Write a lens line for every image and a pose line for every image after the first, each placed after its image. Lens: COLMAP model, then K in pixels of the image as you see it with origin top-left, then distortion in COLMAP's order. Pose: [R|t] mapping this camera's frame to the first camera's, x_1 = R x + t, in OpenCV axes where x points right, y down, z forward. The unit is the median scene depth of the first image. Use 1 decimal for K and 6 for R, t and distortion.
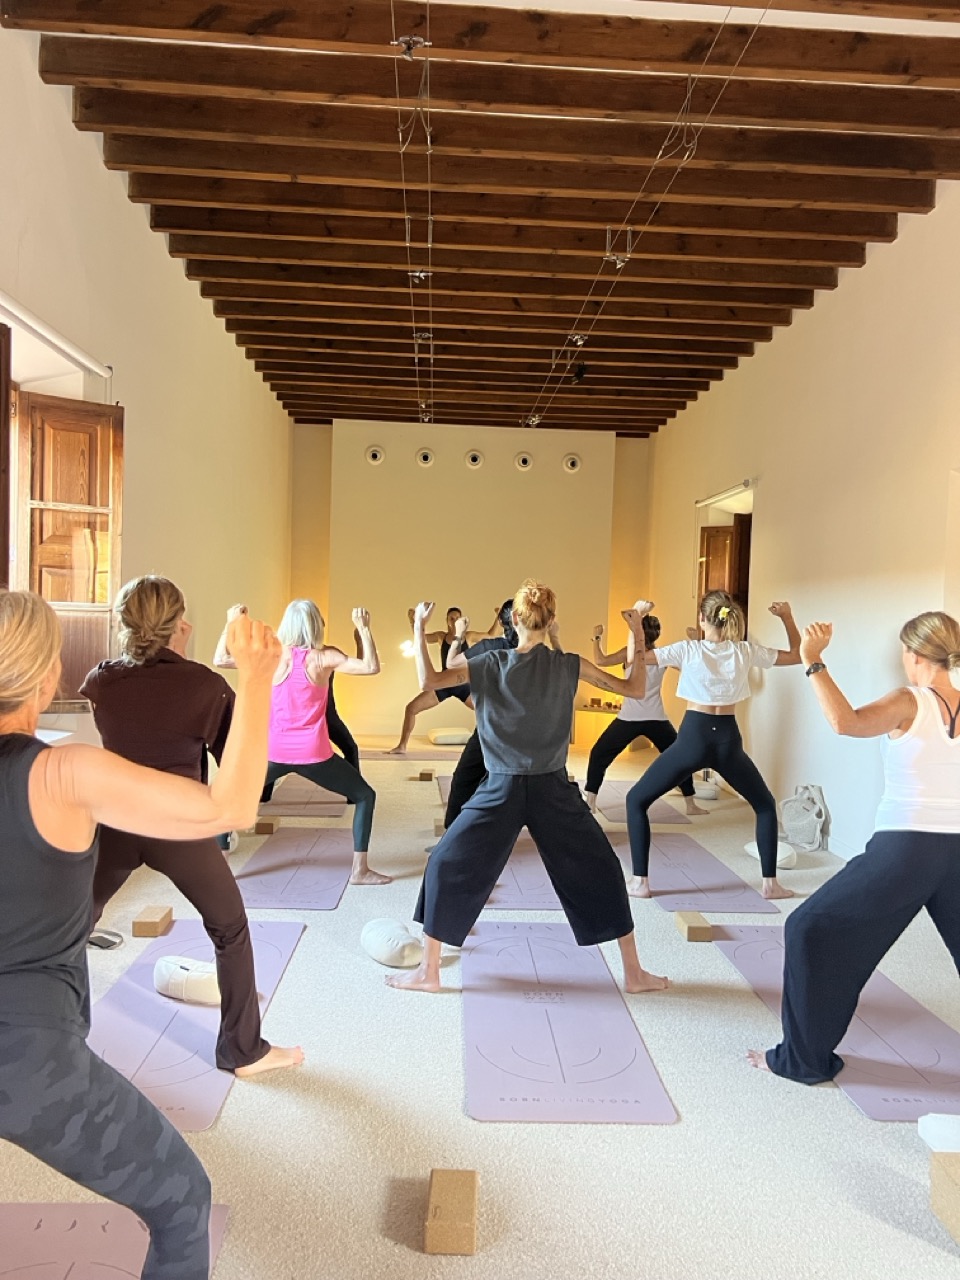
lens RADIAL K [[957.4, 0, 478.2], [0, 957.4, 646.4], [0, 0, 1]] dist [-0.009146, -0.001325]
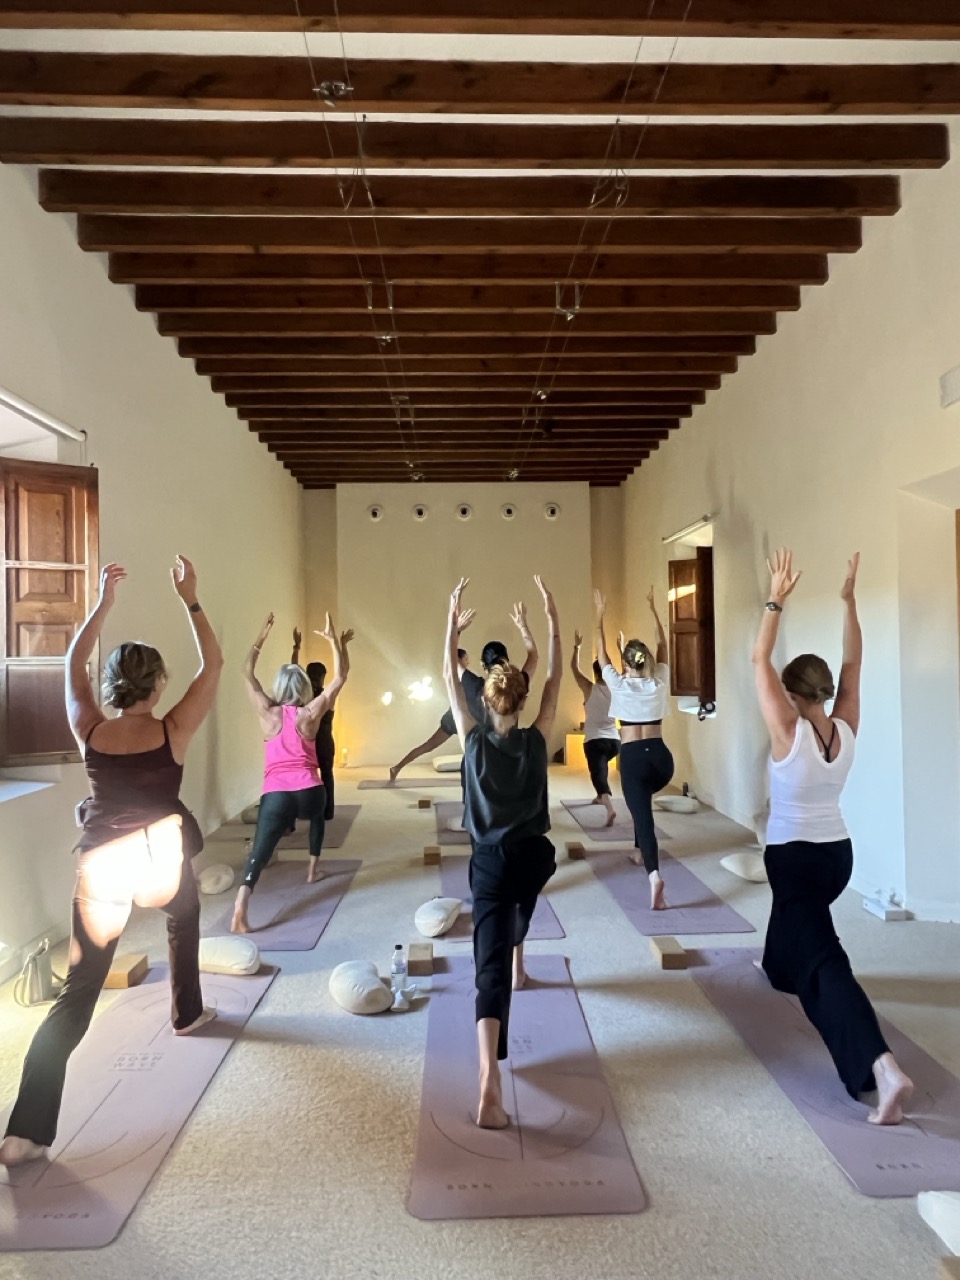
lens RADIAL K [[818.7, 0, 483.3], [0, 818.7, 636.0], [0, 0, 1]] dist [0.001700, -0.002063]
pose [[0.998763, -0.048453, -0.011197, 0.041677], [0.047800, 0.997466, -0.052694, 0.000409], [0.013722, 0.052094, 0.998548, 0.095280]]
